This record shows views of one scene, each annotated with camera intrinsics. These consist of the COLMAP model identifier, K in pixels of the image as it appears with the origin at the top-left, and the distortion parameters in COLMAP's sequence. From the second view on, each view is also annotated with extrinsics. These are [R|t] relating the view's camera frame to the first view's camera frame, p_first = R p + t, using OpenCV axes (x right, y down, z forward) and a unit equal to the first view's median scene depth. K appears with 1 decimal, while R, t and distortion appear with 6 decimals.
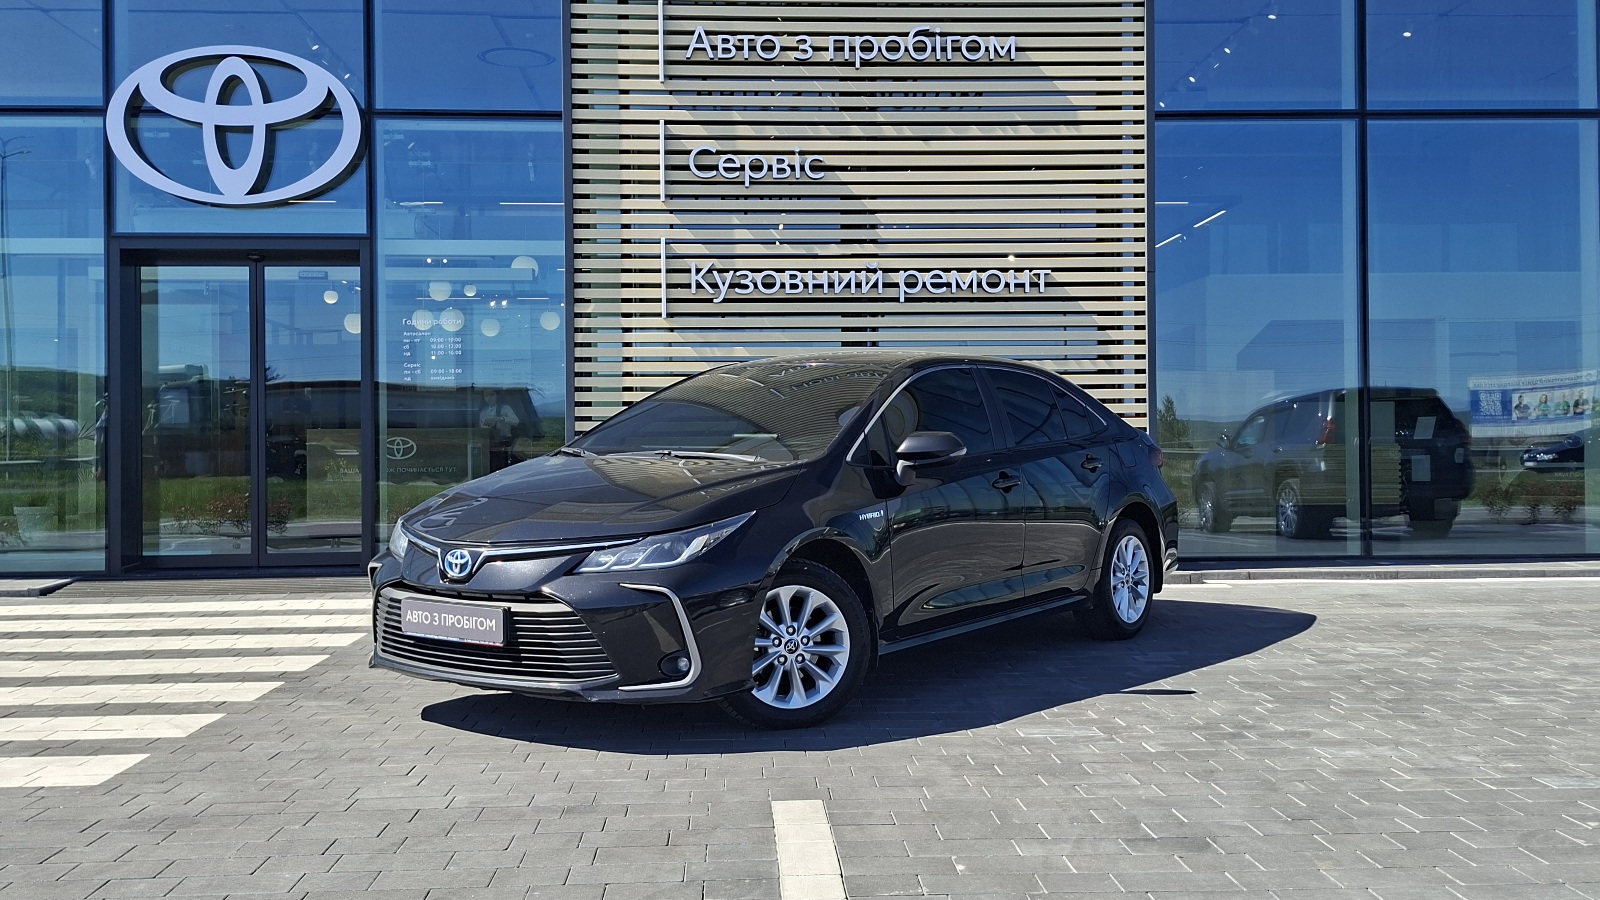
lens RADIAL K [[1458.5, 0, 751.9], [0, 1458.5, 457.6], [0, 0, 1]] dist [0.104281, -0.121458]
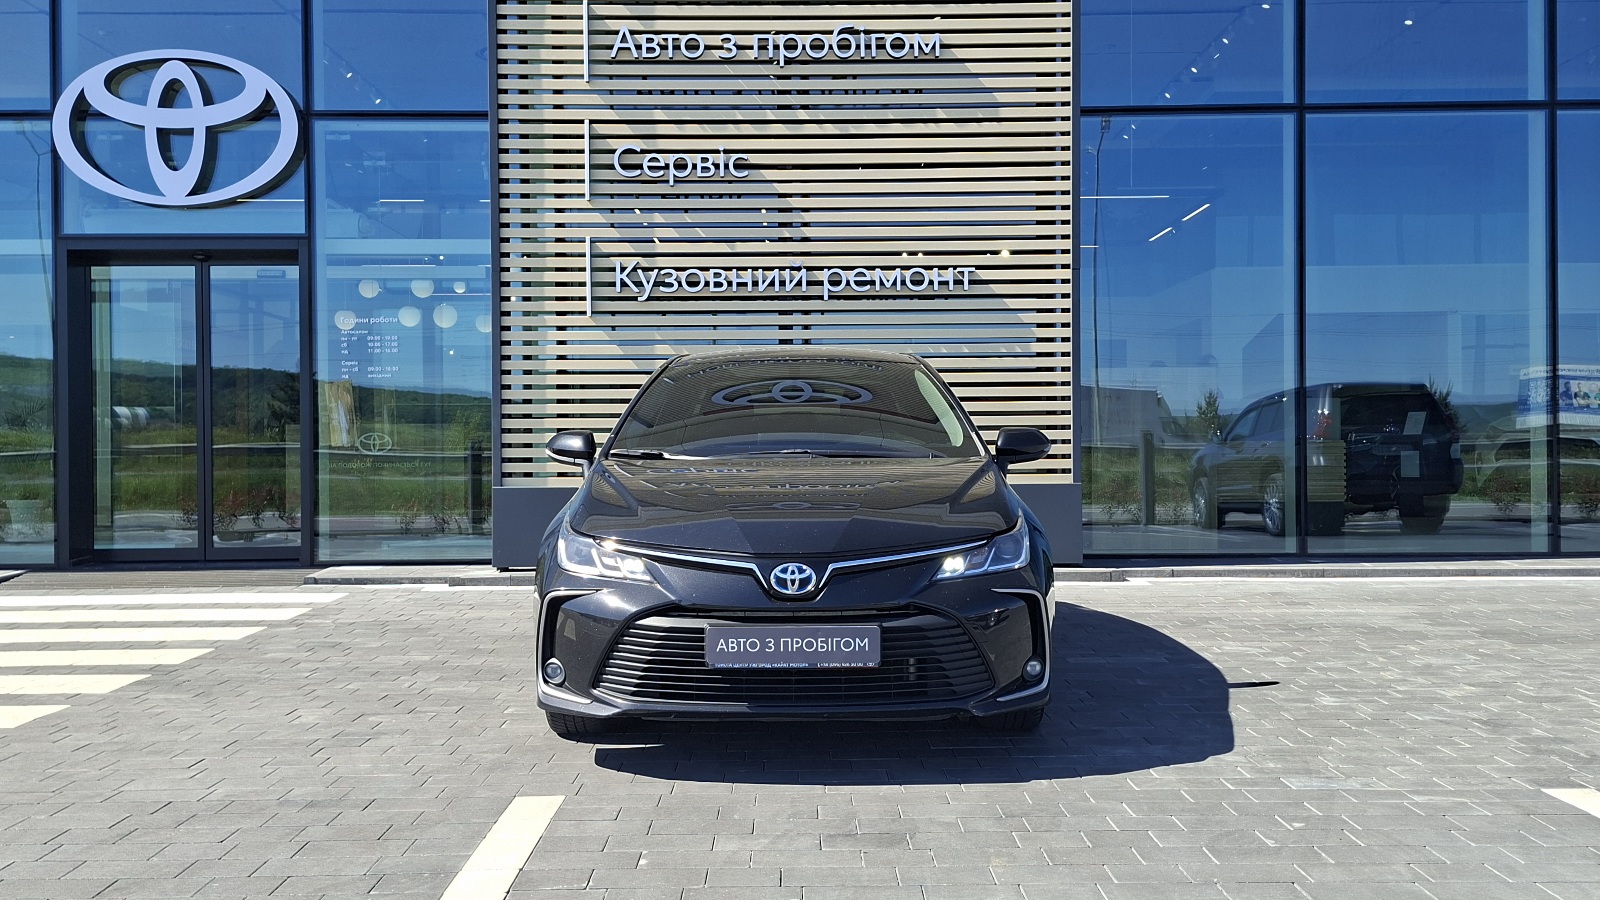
lens RADIAL K [[1464.2, 0, 827.9], [0, 1464.2, 465.4], [0, 0, 1]] dist [0.106467, -0.130346]
pose [[0.998854, 0.001507, -0.047830, 0.152035], [-0.000936, 0.999928, 0.011952, -0.004699], [0.047845, -0.011894, 0.998784, -0.007760]]
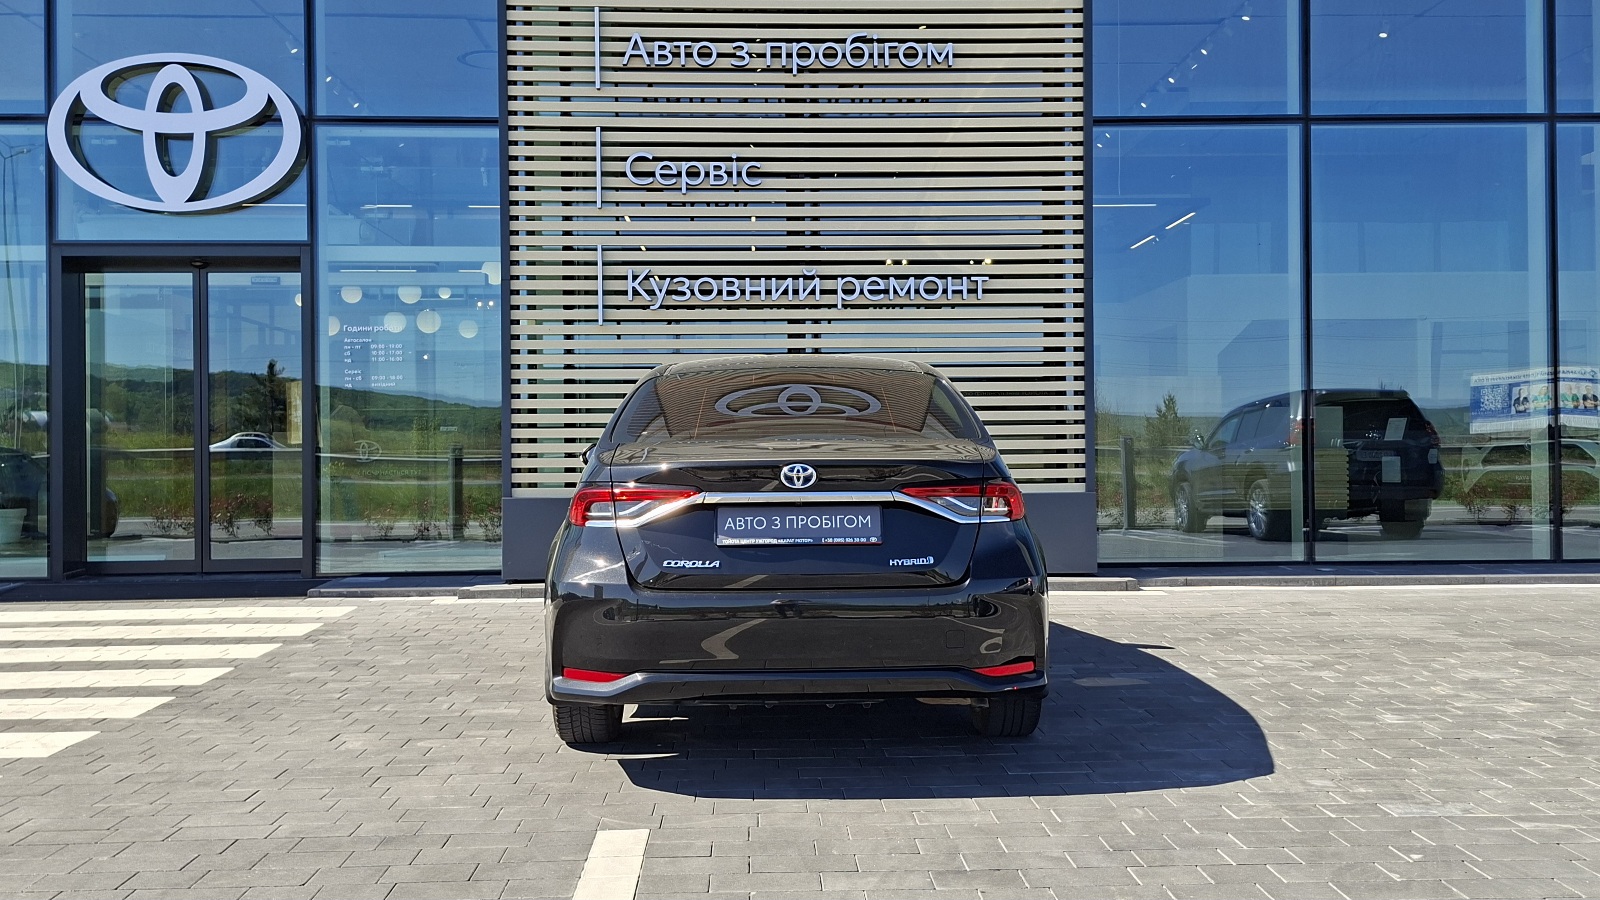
lens RADIAL K [[1435.2, 0, 800.0], [0, 1435.2, 450.0], [0, 0, 1]] dist [0.103935, -0.133490]
pose [[0.999920, -0.000351, -0.012644, 0.087872], [0.000400, 0.999992, 0.003883, -0.013596], [0.012643, -0.003888, 0.999913, 0.016689]]
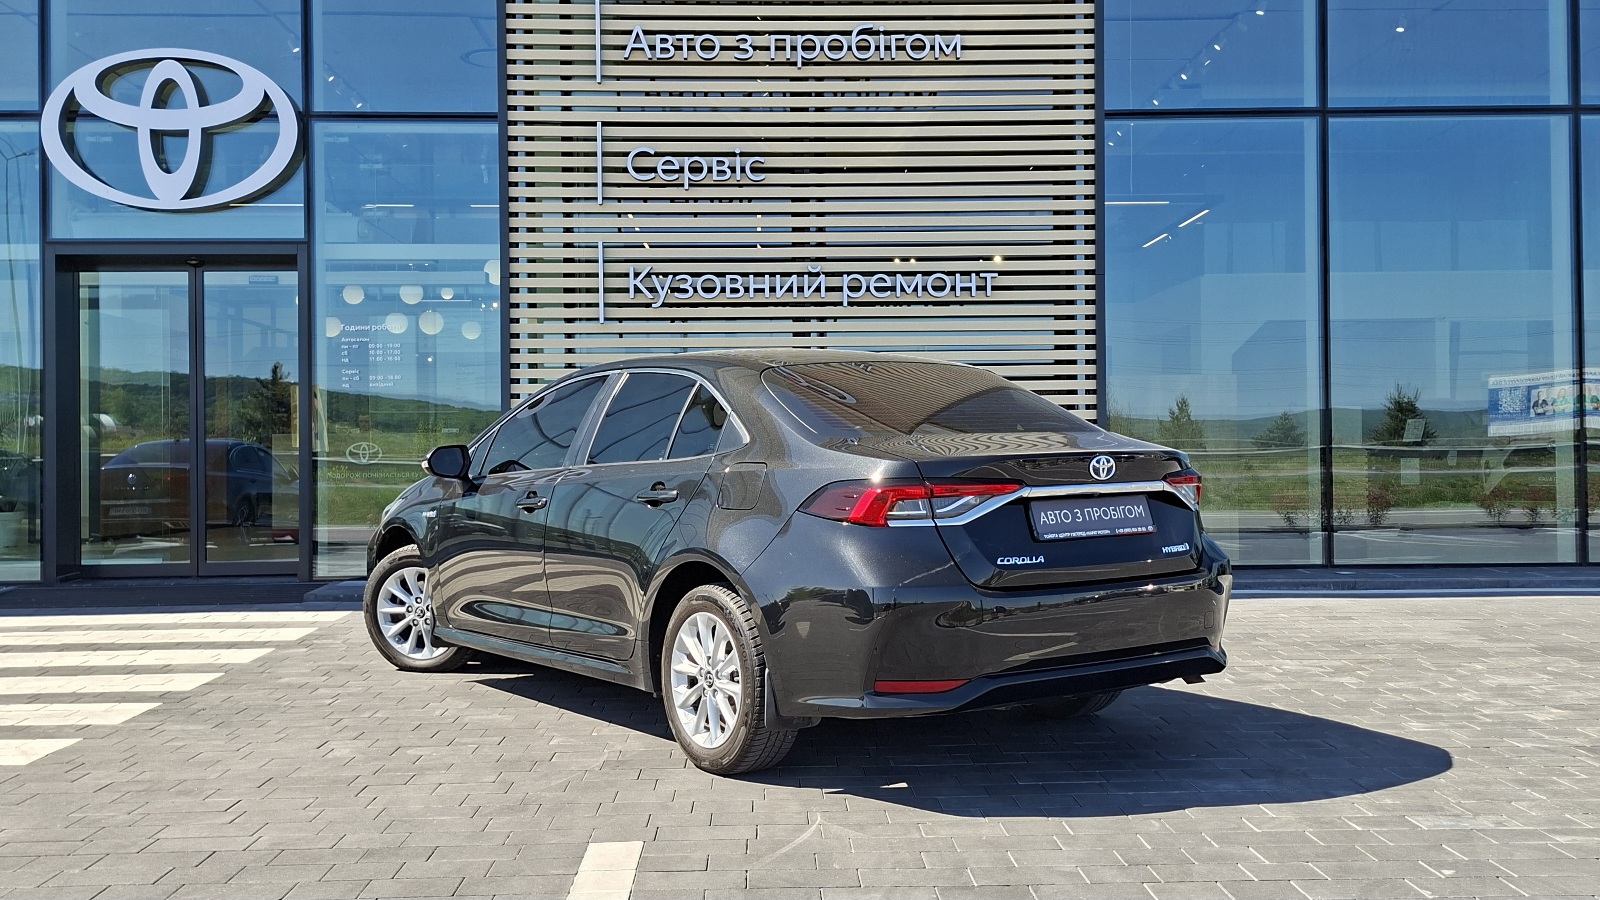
lens RADIAL K [[1433.1, 0, 796.8], [0, 1433.1, 449.0], [0, 0, 1]] dist [0.104949, -0.131842]
pose [[0.999748, -0.001432, -0.022387, 0.091429], [0.001408, 0.999998, -0.001100, -0.009821], [0.022389, 0.001068, 0.999749, 0.038806]]
